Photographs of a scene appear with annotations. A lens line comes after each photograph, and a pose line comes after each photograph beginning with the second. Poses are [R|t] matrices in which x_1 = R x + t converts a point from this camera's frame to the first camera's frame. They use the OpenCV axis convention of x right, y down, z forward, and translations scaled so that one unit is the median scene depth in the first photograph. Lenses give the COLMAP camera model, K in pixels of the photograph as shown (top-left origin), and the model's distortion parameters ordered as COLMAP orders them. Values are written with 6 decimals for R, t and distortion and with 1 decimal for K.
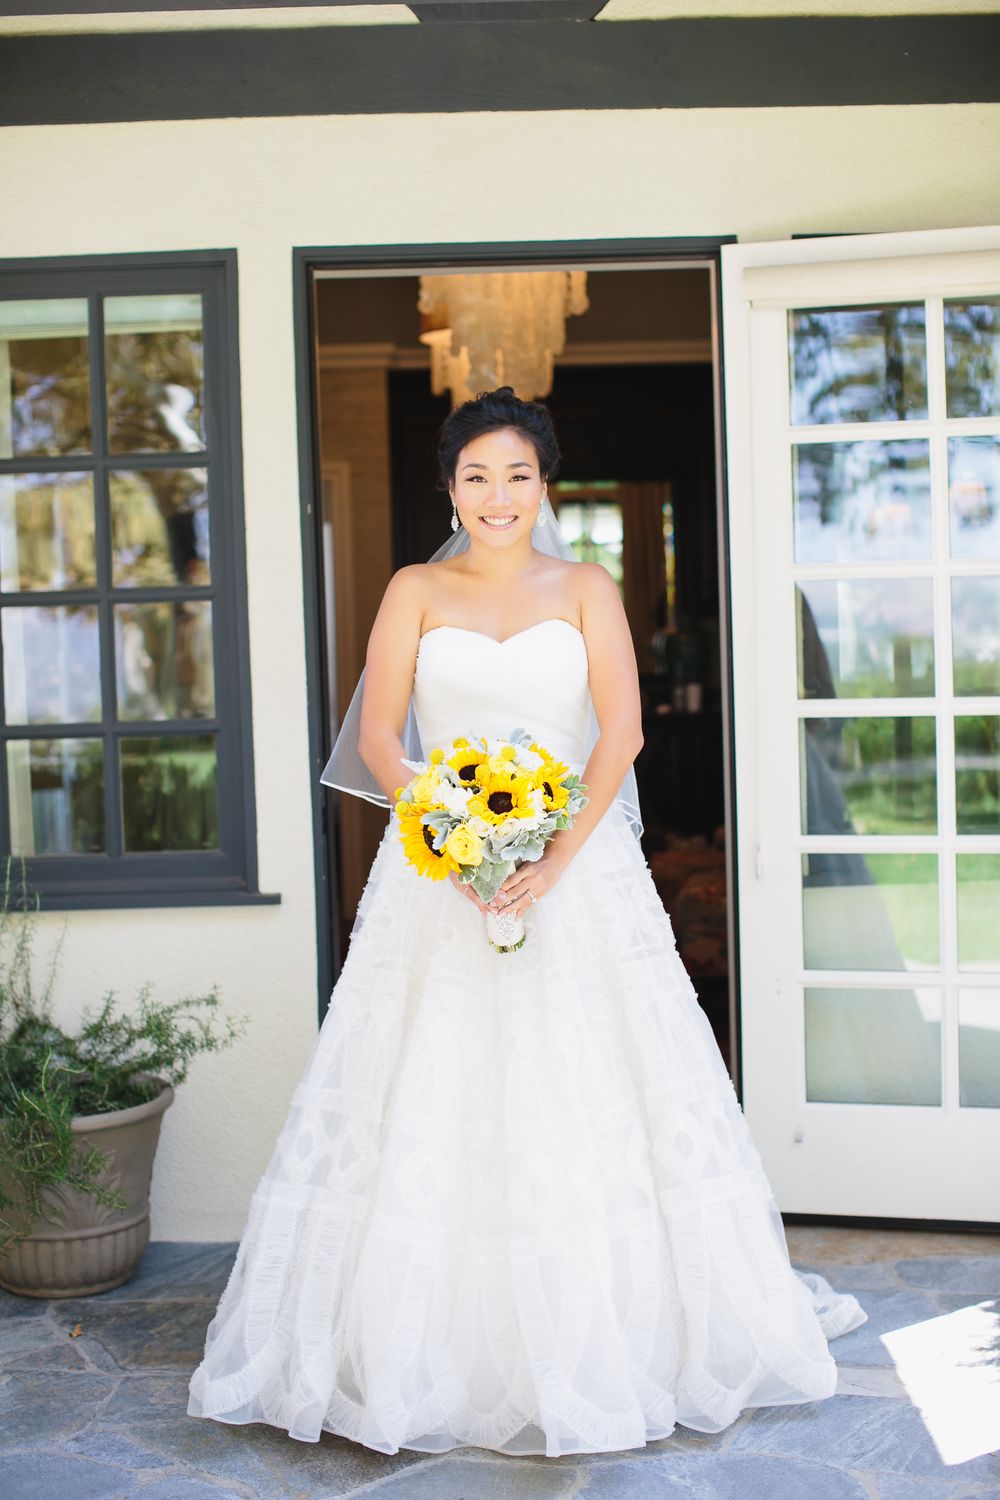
lens RADIAL K [[2205.1, 0, 500.0], [0, 2205.1, 750.0], [0, 0, 1]] dist [-0.214526, 0.499424]
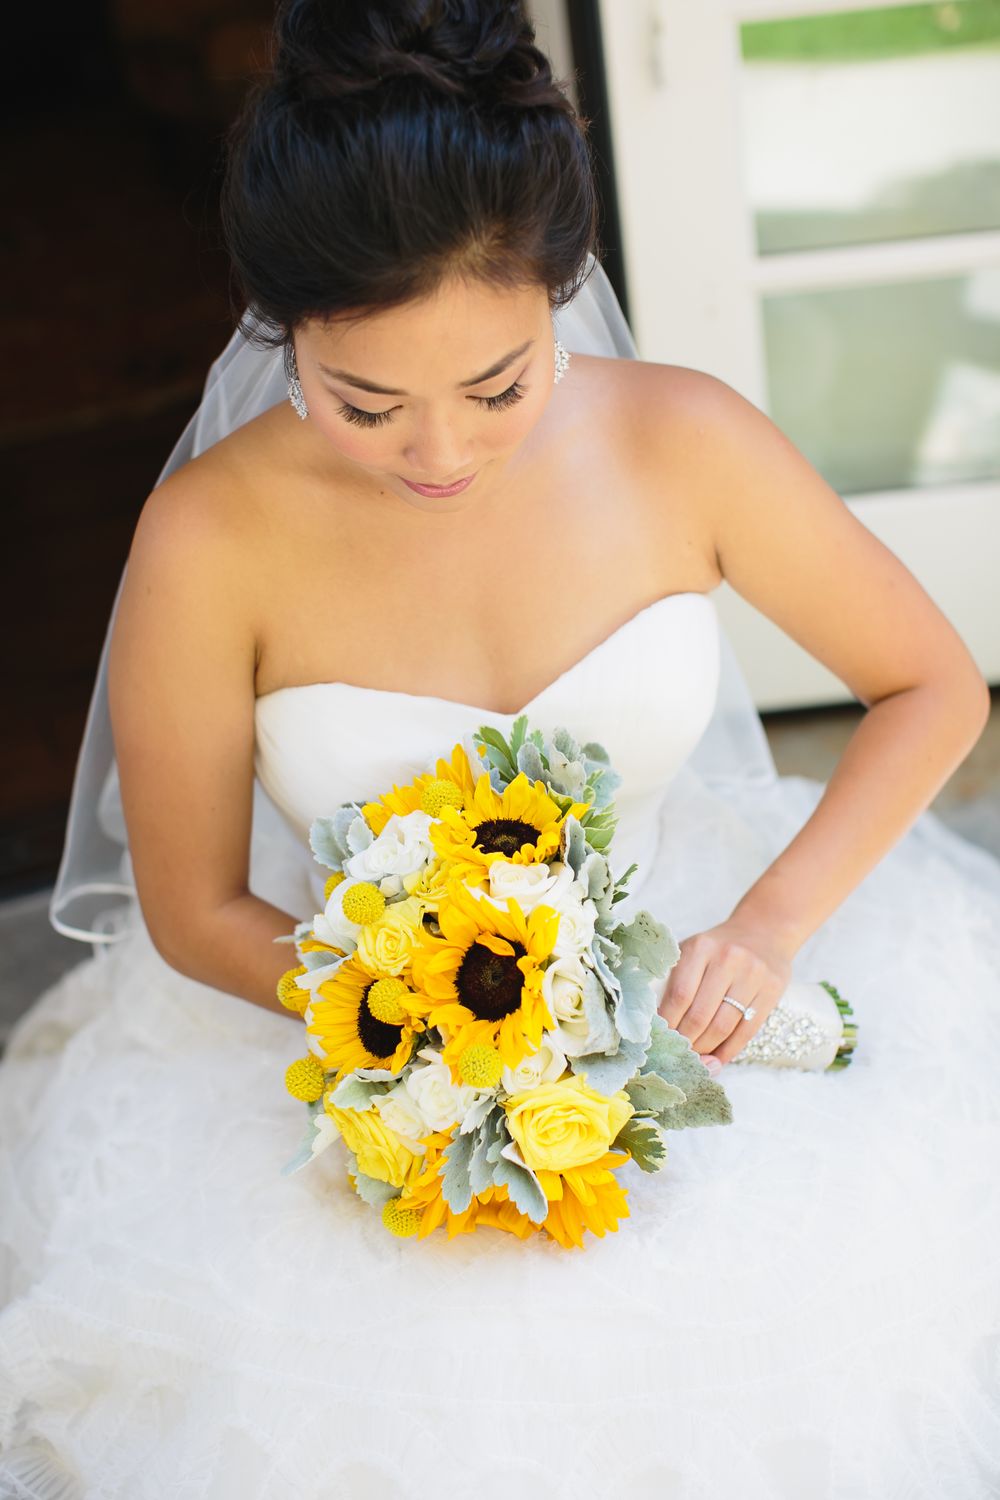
lens RADIAL K [[2205.1, 0, 500.0], [0, 2205.1, 750.0], [0, 0, 1]] dist [-0.214526, 0.499424]
pose [[0.352656, -0.934689, -0.044601, 0.053425], [0.935299, 0.350600, 0.047913, -0.004387], [-0.029147, -0.058612, 0.997855, 0.684179]]
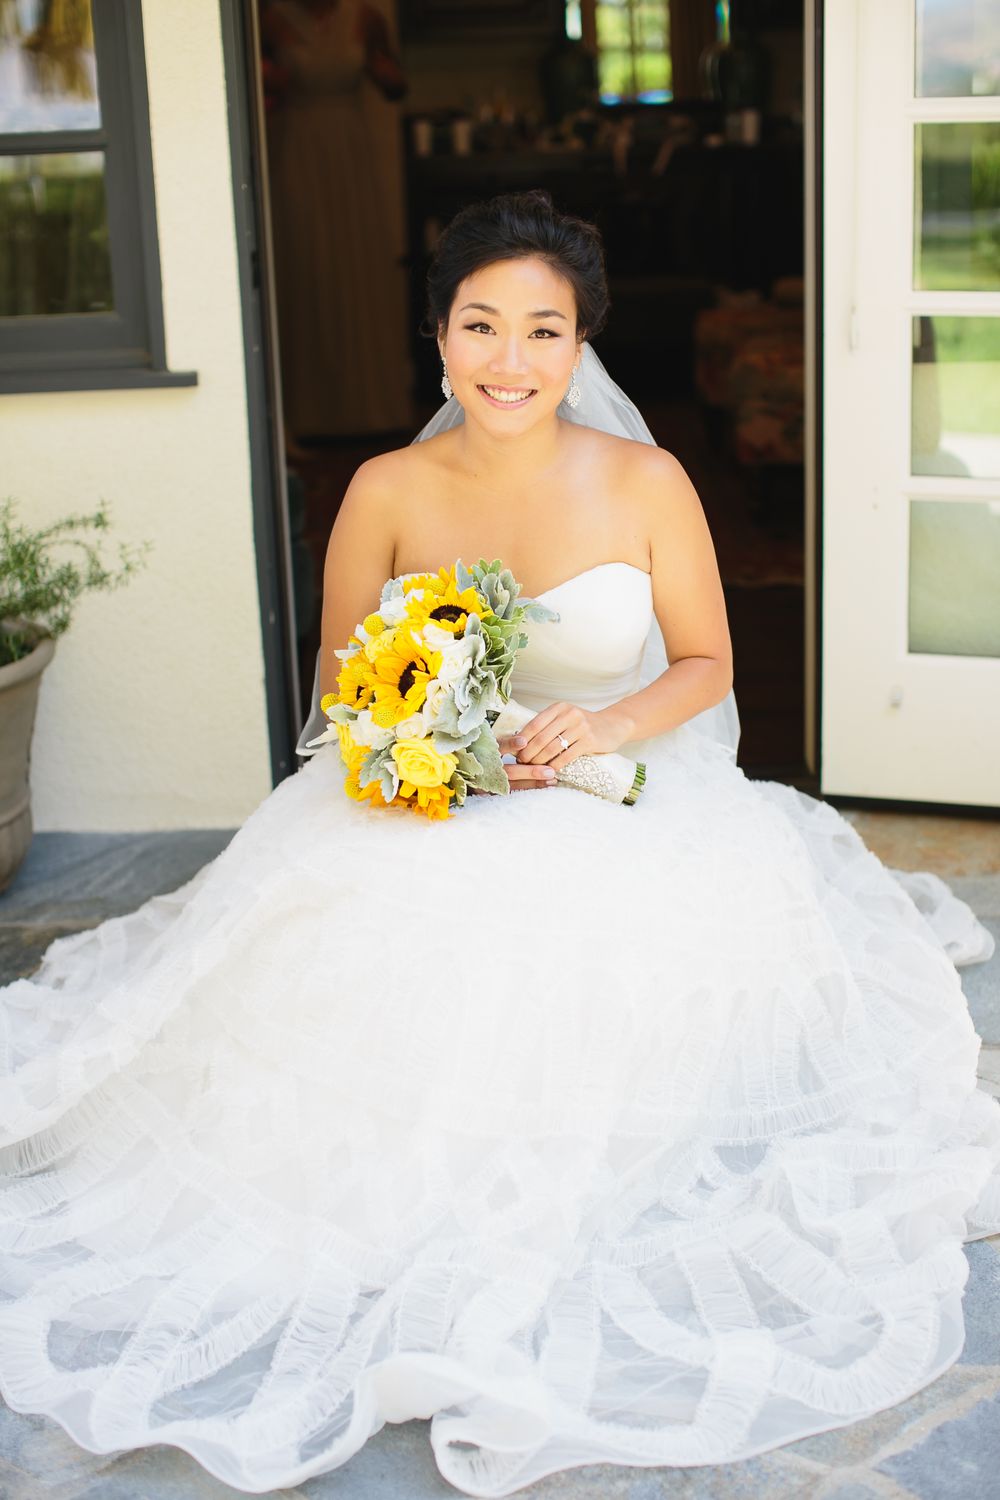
lens RADIAL K [[2205.1, 0, 500.0], [0, 2205.1, 750.0], [0, 0, 1]] dist [-0.214526, 0.499424]
pose [[0.999842, 0.001645, -0.017686, 0.014562], [0.002709, 0.969932, 0.243359, 0.011114], [0.017554, -0.243369, 0.969775, 0.272508]]
